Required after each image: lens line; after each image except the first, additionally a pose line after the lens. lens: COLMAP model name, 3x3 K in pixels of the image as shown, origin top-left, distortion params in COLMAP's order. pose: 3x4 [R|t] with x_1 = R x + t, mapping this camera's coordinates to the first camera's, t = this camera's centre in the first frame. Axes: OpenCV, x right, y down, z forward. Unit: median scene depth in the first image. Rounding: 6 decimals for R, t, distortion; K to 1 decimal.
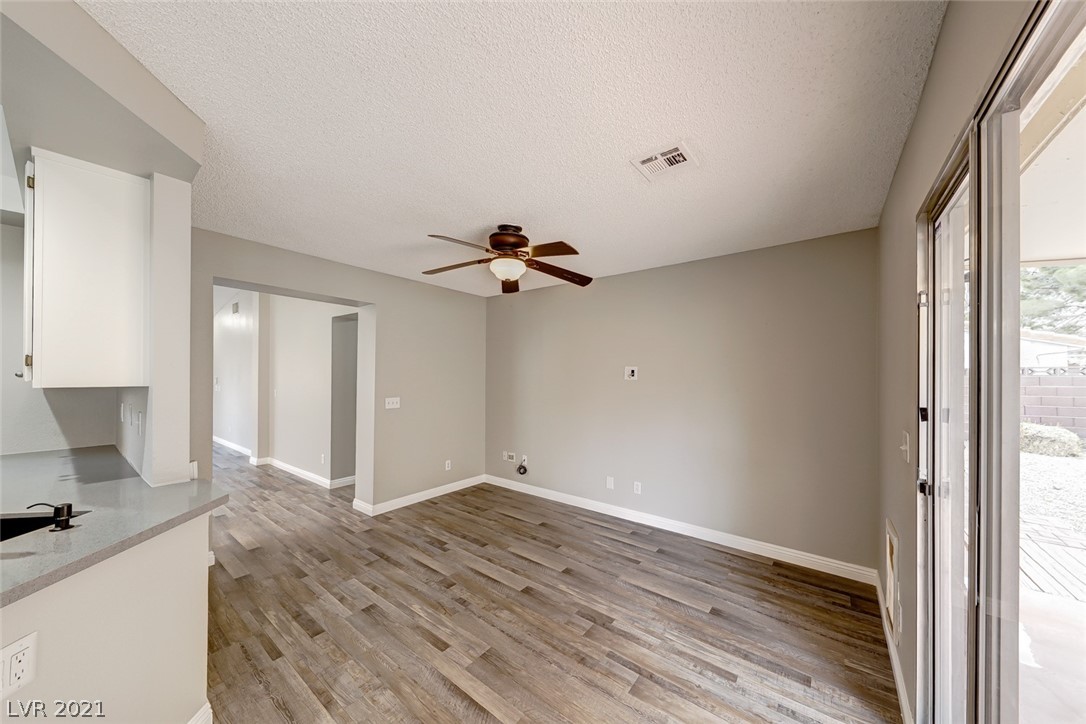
lens RADIAL K [[368.9, 0, 554.5], [0, 368.9, 378.0], [0, 0, 1]] dist [0.011060, -0.004362]
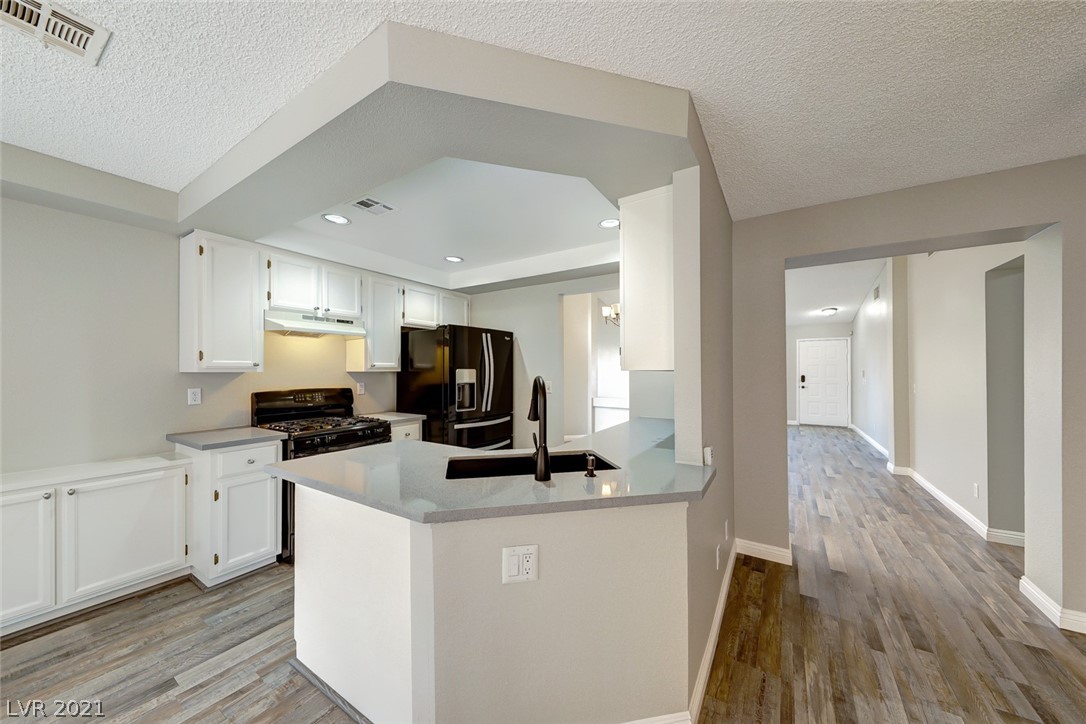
lens RADIAL K [[368.9, 0, 542.2], [0, 368.9, 369.4], [0, 0, 1]] dist [0.011060, -0.004362]
pose [[0.062767, -0.011105, -0.997966, -0.013109], [-0.001918, 0.999935, -0.011247, 0.017896], [0.998026, 0.002620, 0.062741, 0.305957]]
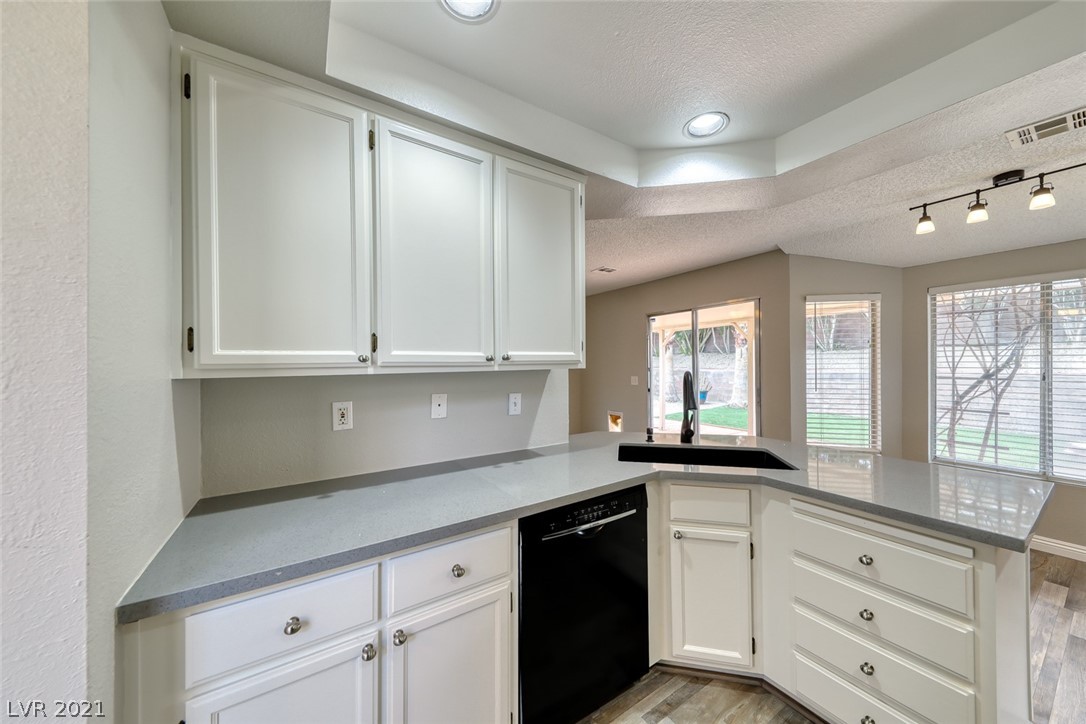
lens RADIAL K [[368.9, 0, 540.9], [0, 368.9, 362.0], [0, 0, 1]] dist [0.011060, -0.004362]
pose [[0.359068, -0.009311, 0.933265, -1.355883], [0.013725, 0.999895, 0.004696, -0.002552], [-0.933211, 0.011123, 0.359158, 0.343615]]
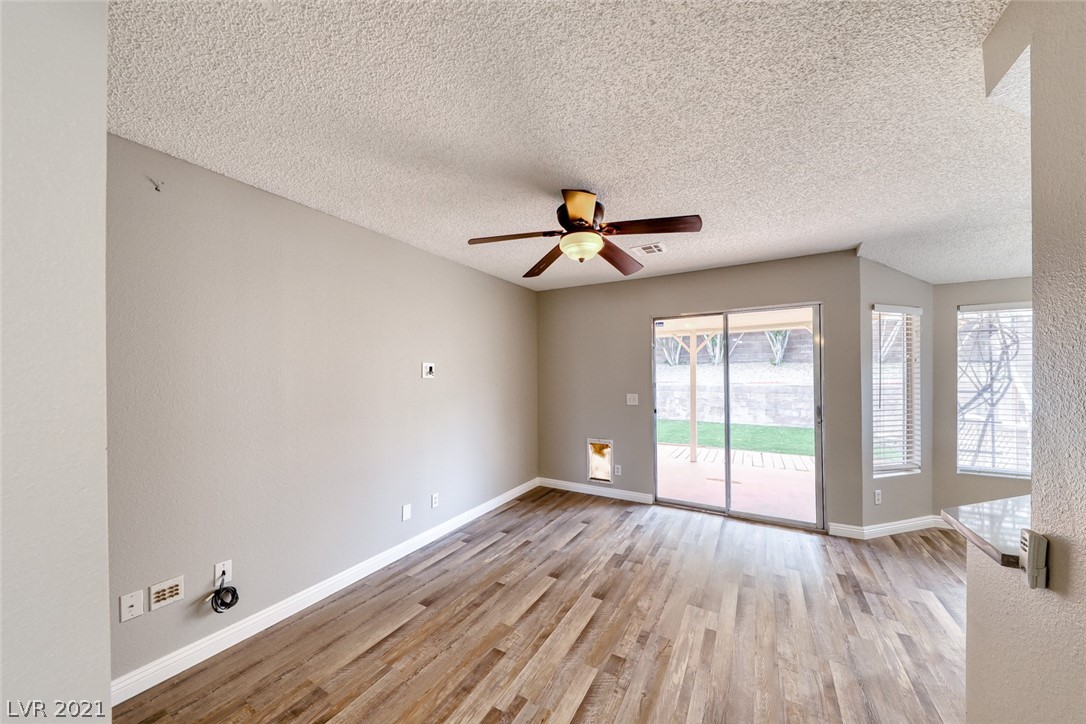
lens RADIAL K [[368.9, 0, 541.0], [0, 368.9, 376.8], [0, 0, 1]] dist [0.011060, -0.004362]
pose [[-0.114909, -0.017046, 0.993230, -0.889668], [0.009835, 0.999784, 0.018297, -0.015674], [-0.993327, 0.011871, -0.114716, 1.108466]]
